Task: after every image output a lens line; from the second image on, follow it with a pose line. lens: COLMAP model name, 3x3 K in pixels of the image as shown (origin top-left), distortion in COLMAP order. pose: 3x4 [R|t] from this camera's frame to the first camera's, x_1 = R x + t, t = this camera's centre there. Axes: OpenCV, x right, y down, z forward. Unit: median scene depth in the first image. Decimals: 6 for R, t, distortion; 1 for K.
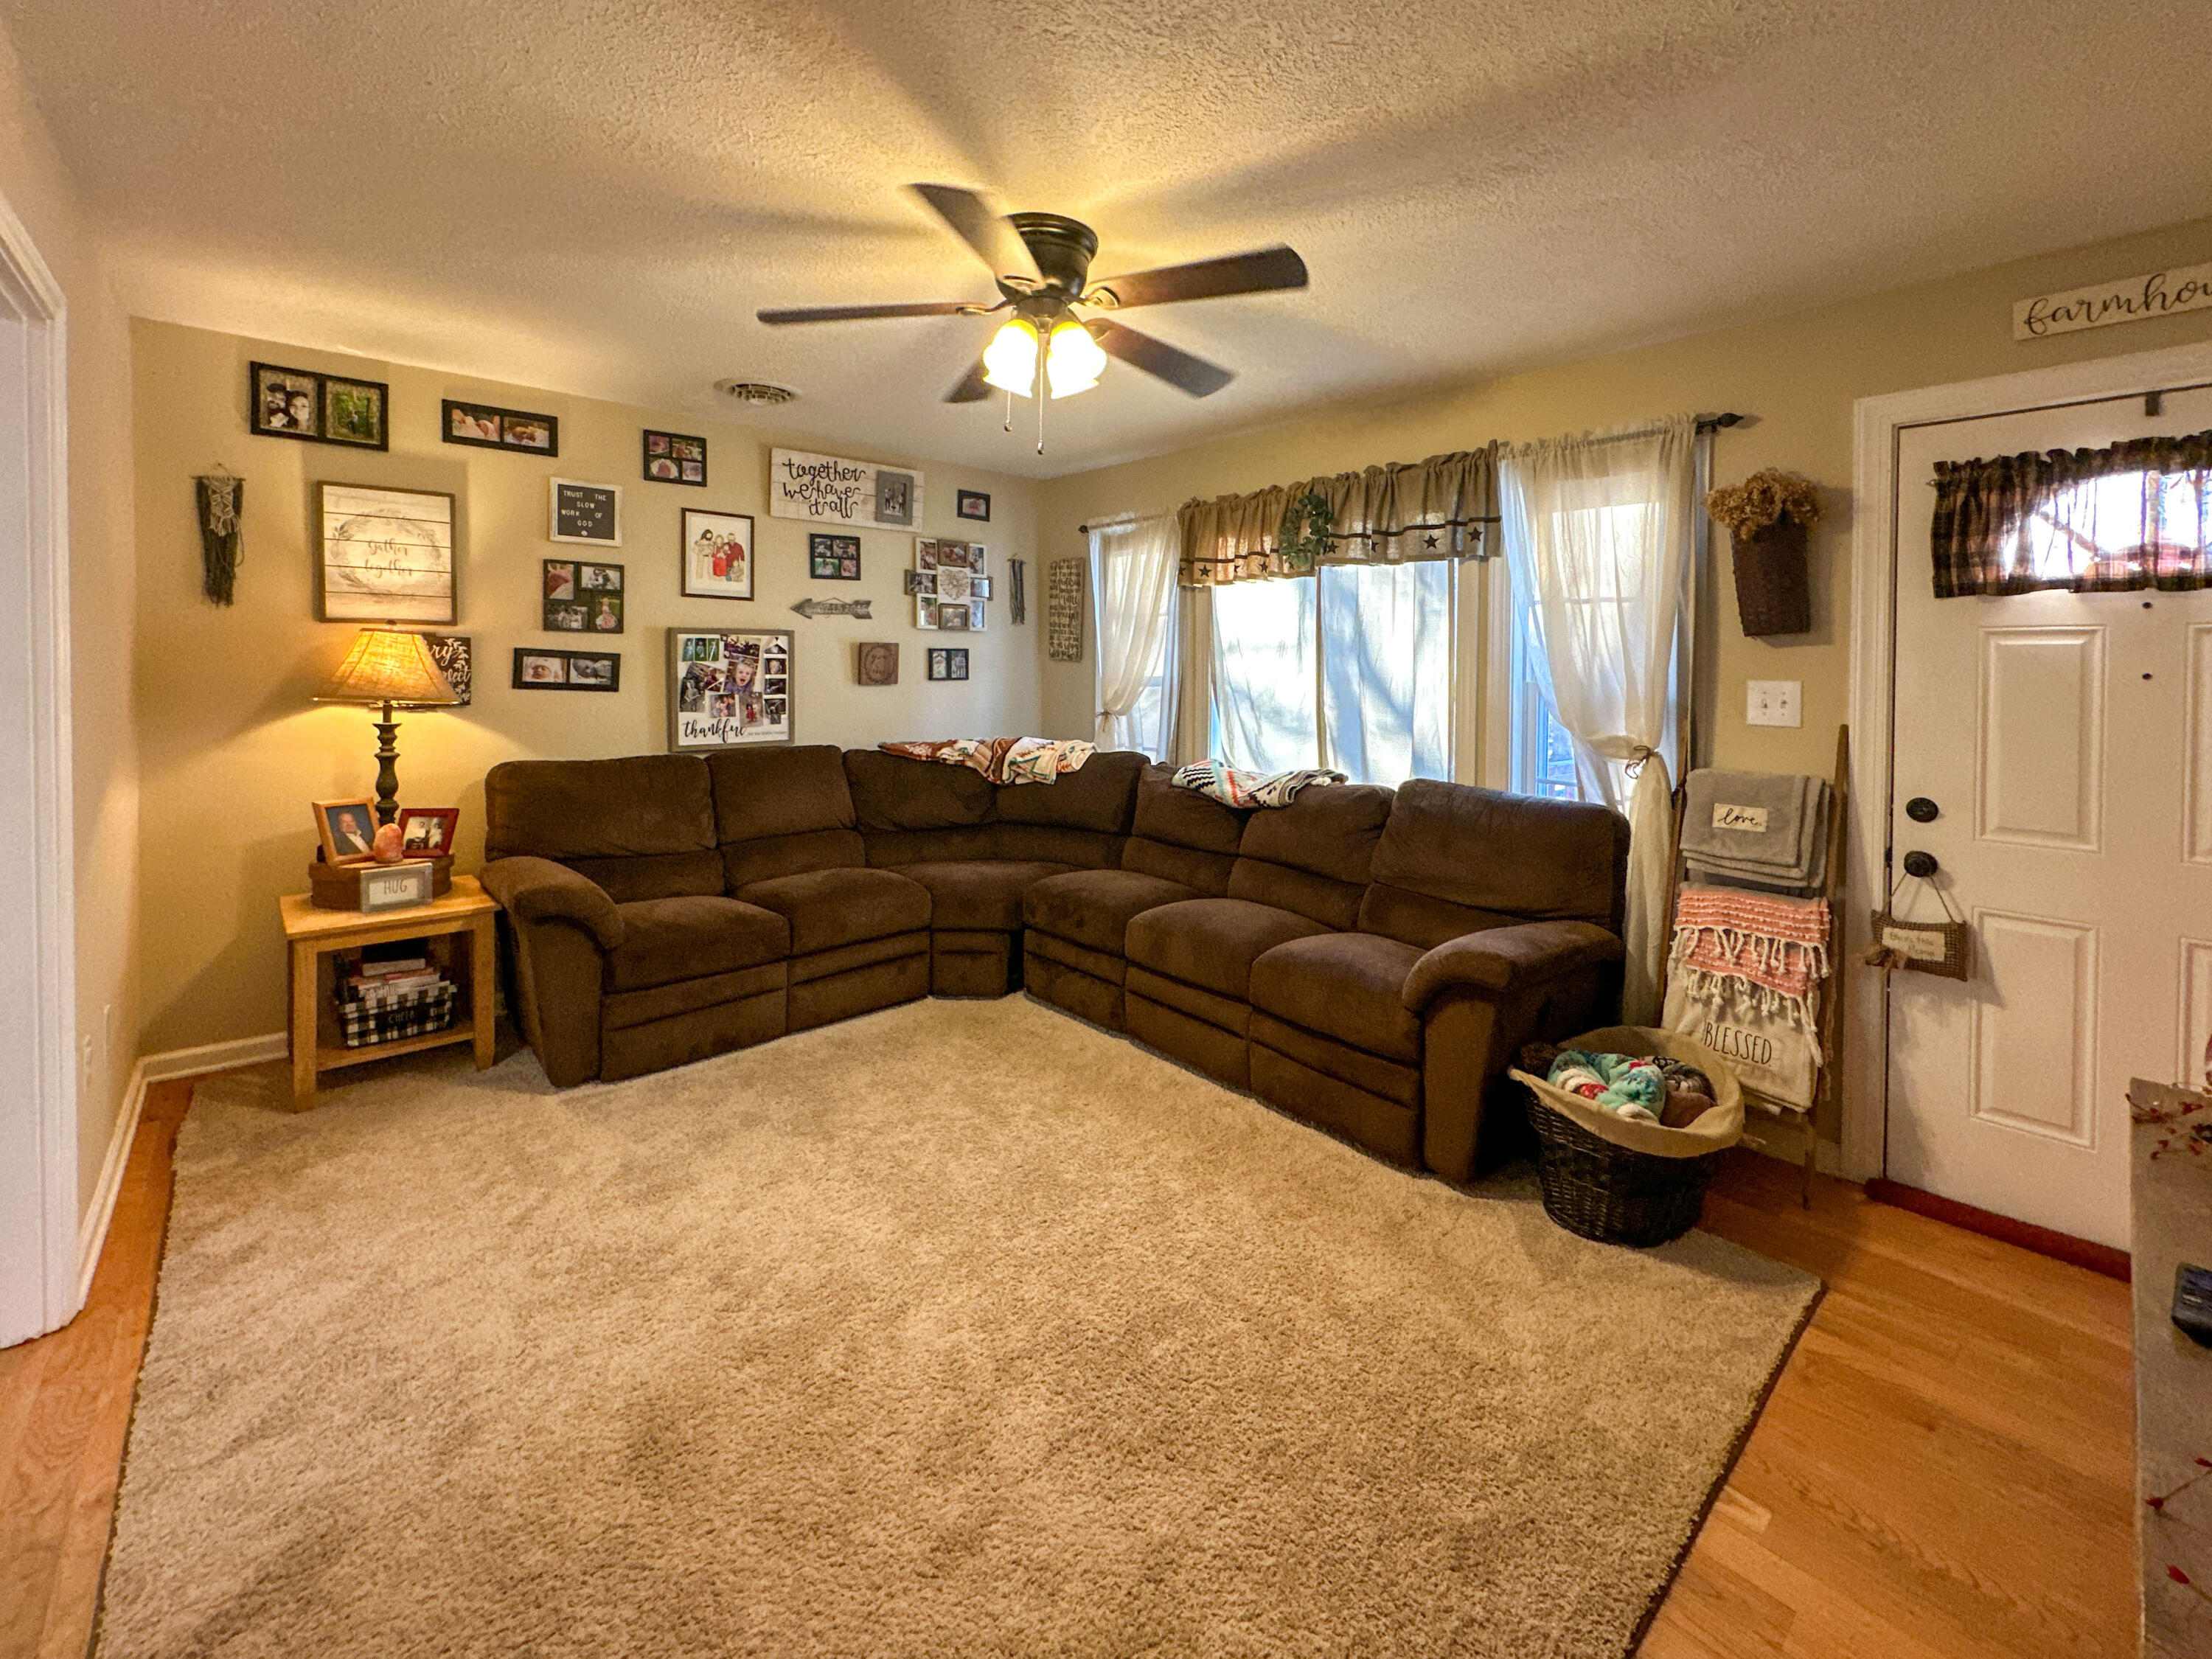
lens RADIAL K [[909.6, 0, 1026.4], [0, 909.6, 674.6], [0, 0, 1]] dist [-0.000079, 0.000016]
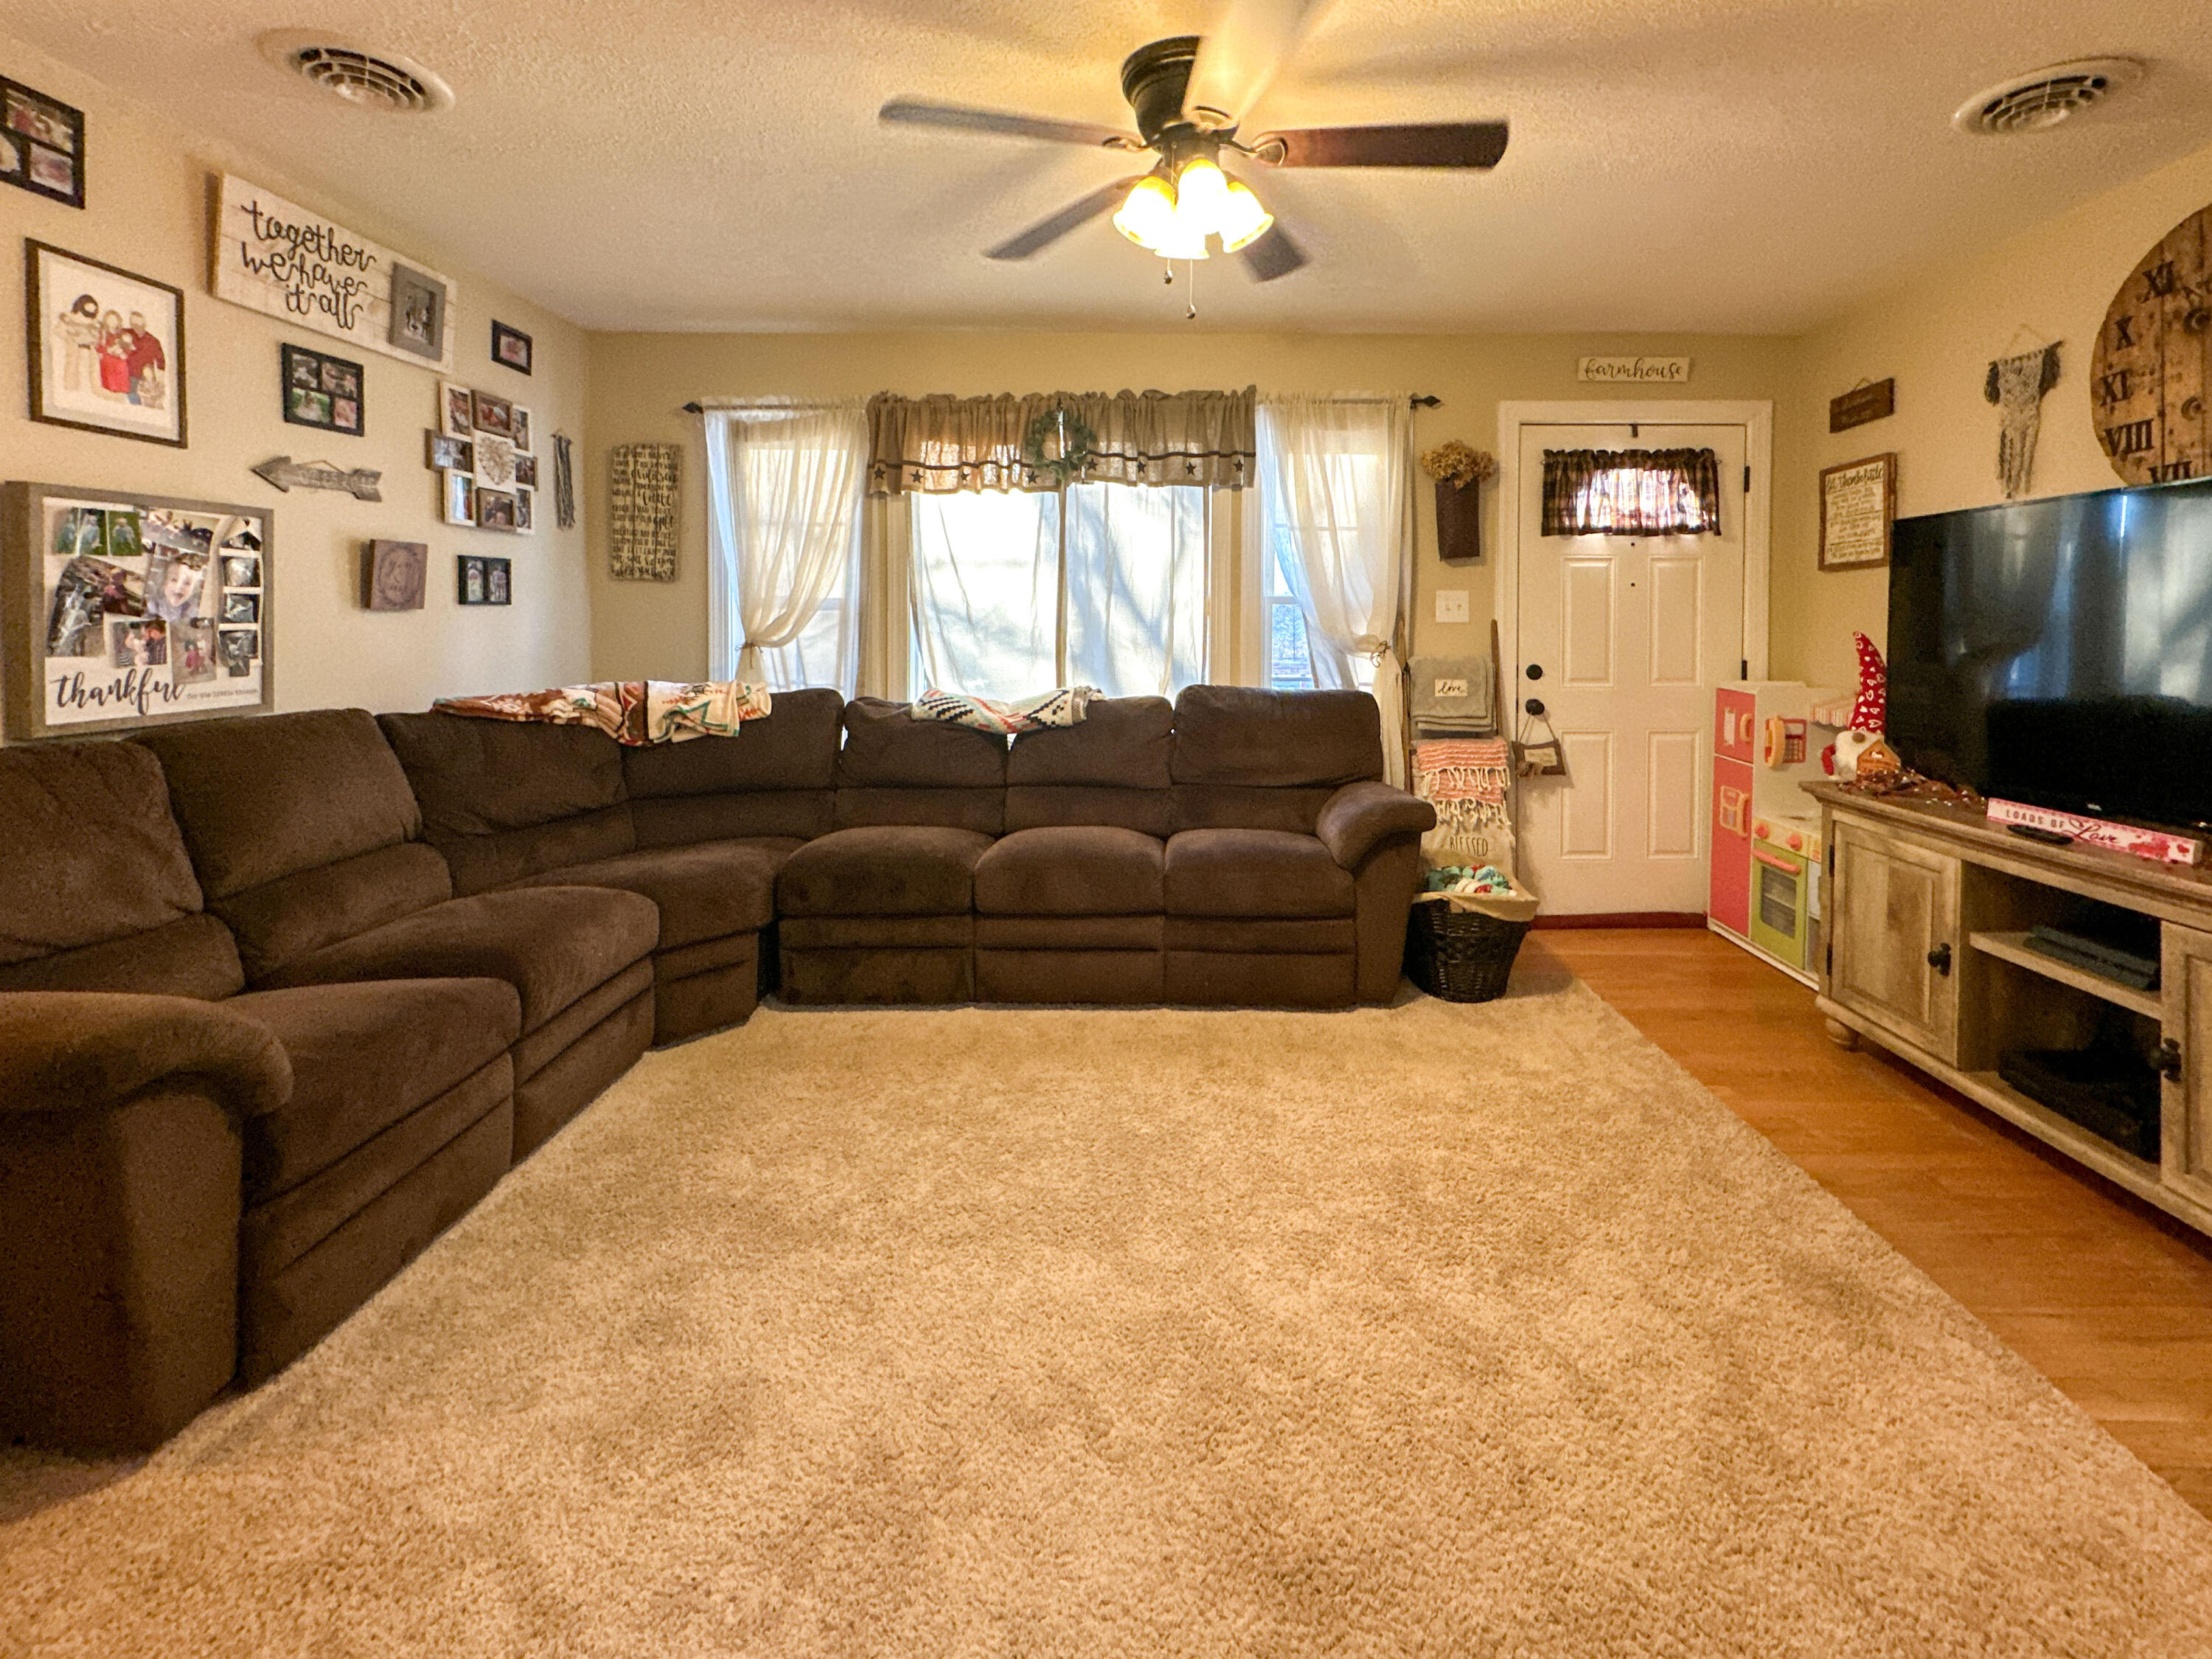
lens RADIAL K [[1010.5, 0, 1081.8], [0, 1010.5, 634.4], [0, 0, 1]] dist [-0.000590, 0.000254]
pose [[0.661197, -0.014844, 0.750065, -0.438766], [0.010794, 0.999889, 0.010273, 0.030981], [-0.750134, 0.001304, 0.661284, 0.232266]]
